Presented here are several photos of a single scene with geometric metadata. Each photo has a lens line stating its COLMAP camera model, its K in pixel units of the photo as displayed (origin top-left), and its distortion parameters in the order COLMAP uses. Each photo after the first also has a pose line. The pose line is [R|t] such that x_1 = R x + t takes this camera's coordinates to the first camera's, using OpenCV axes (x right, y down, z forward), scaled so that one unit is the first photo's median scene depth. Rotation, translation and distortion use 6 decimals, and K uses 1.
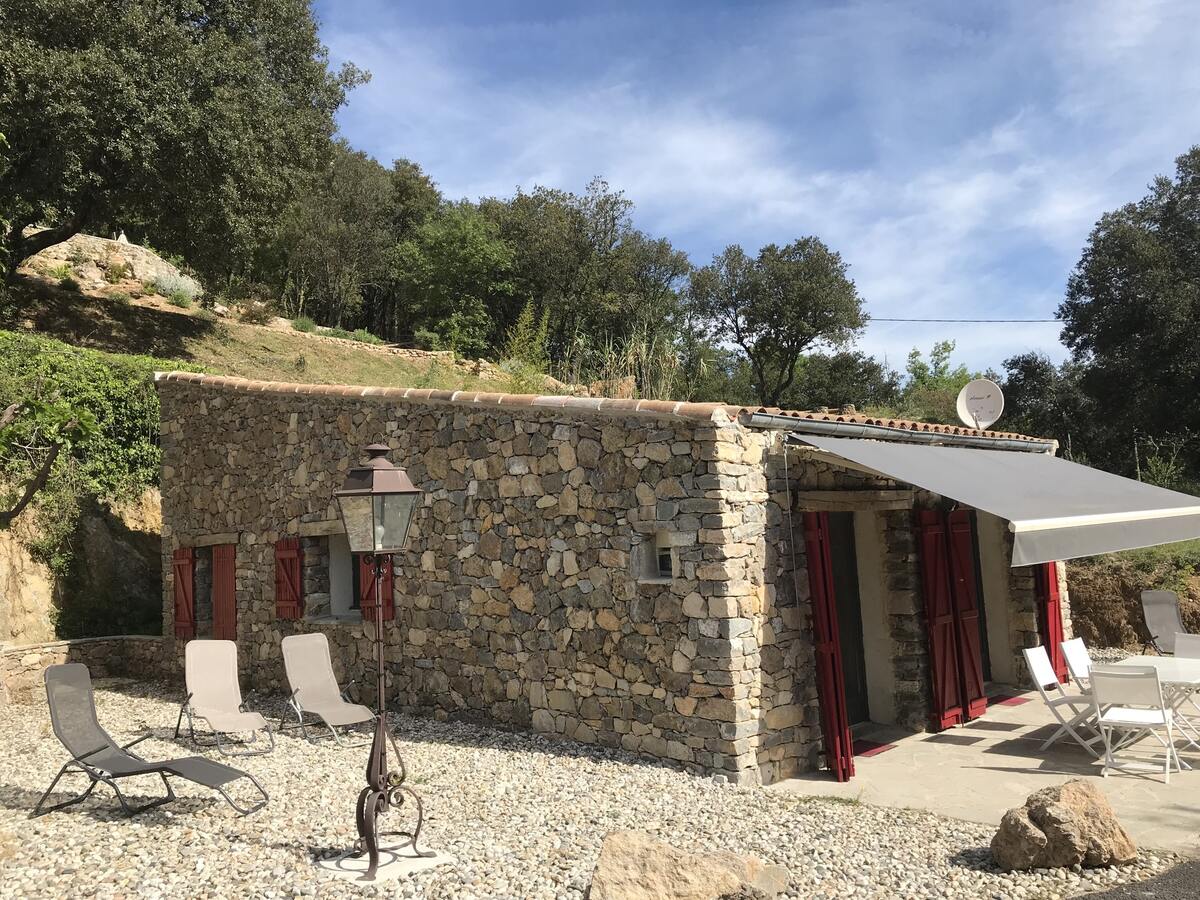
lens RADIAL K [[1006.4, 0, 594.4], [0, 1006.4, 427.8], [0, 0, 1]] dist [0.048204, -0.054491]
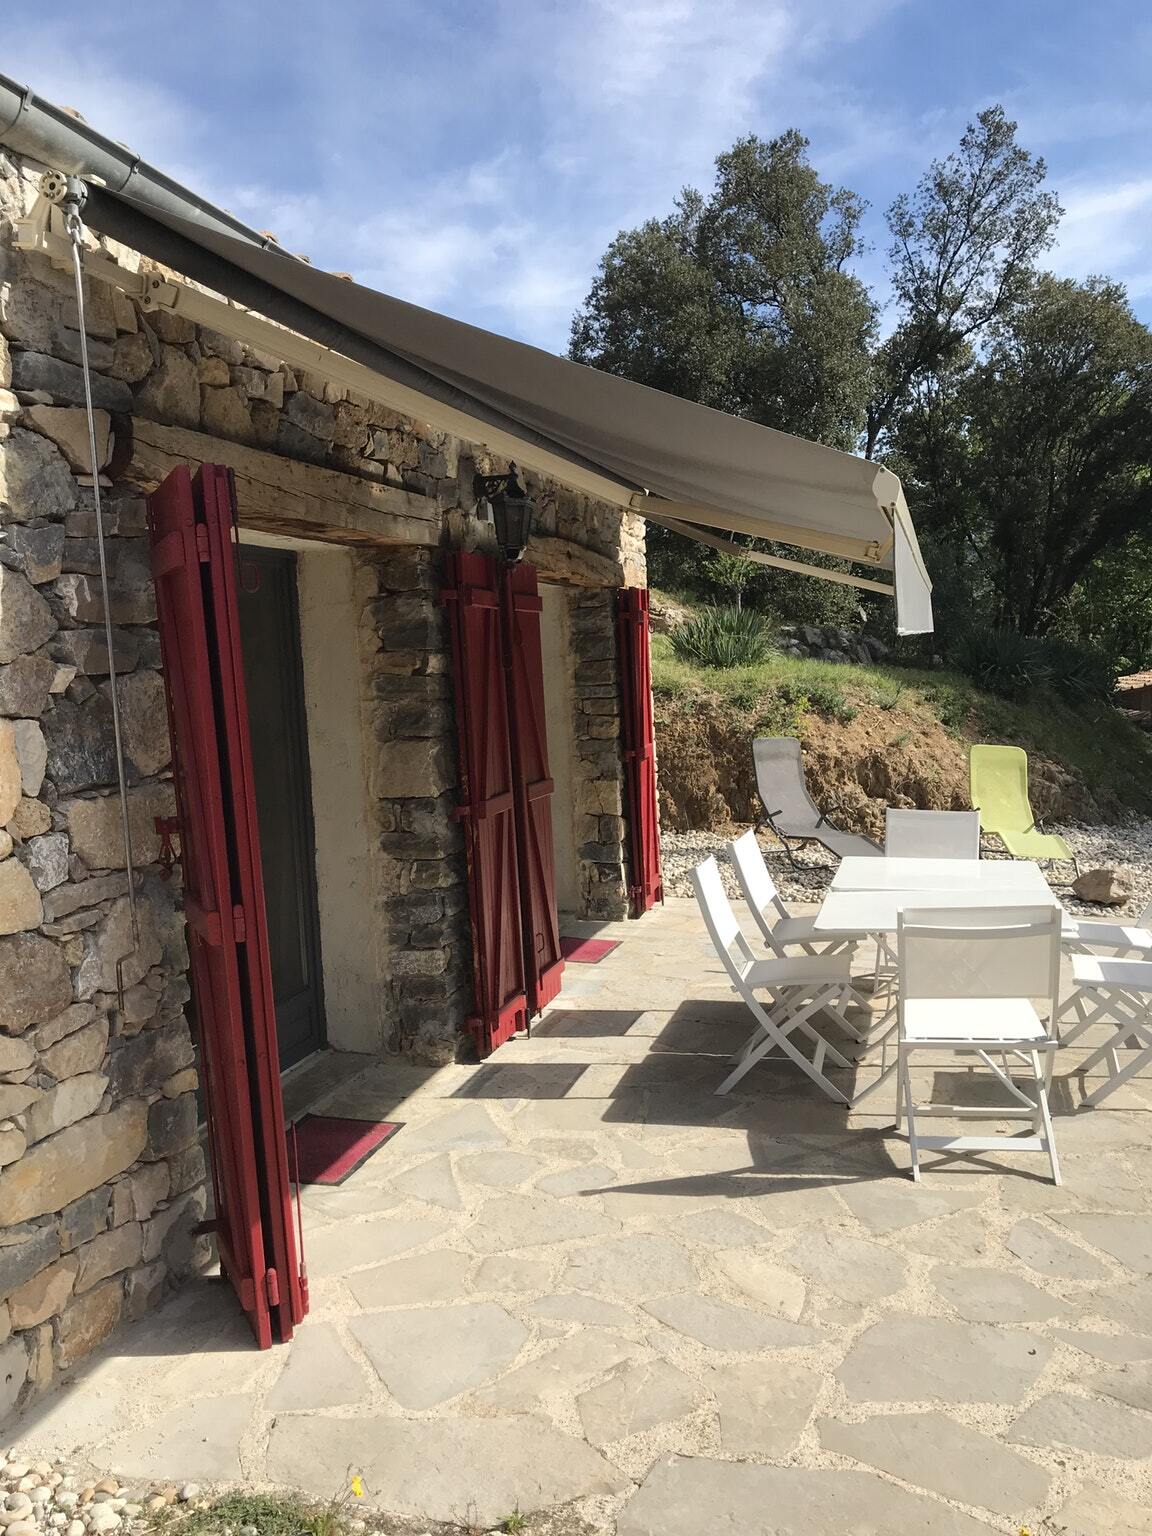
lens RADIAL K [[1288.2, 0, 574.0], [0, 1288.2, 773.6], [0, 0, 1]] dist [0.048204, -0.054491]
pose [[0.886739, -0.031556, 0.461192, 0.118909], [-0.047248, 0.986256, 0.158326, 0.087384], [-0.459850, -0.162185, 0.873060, 0.506755]]
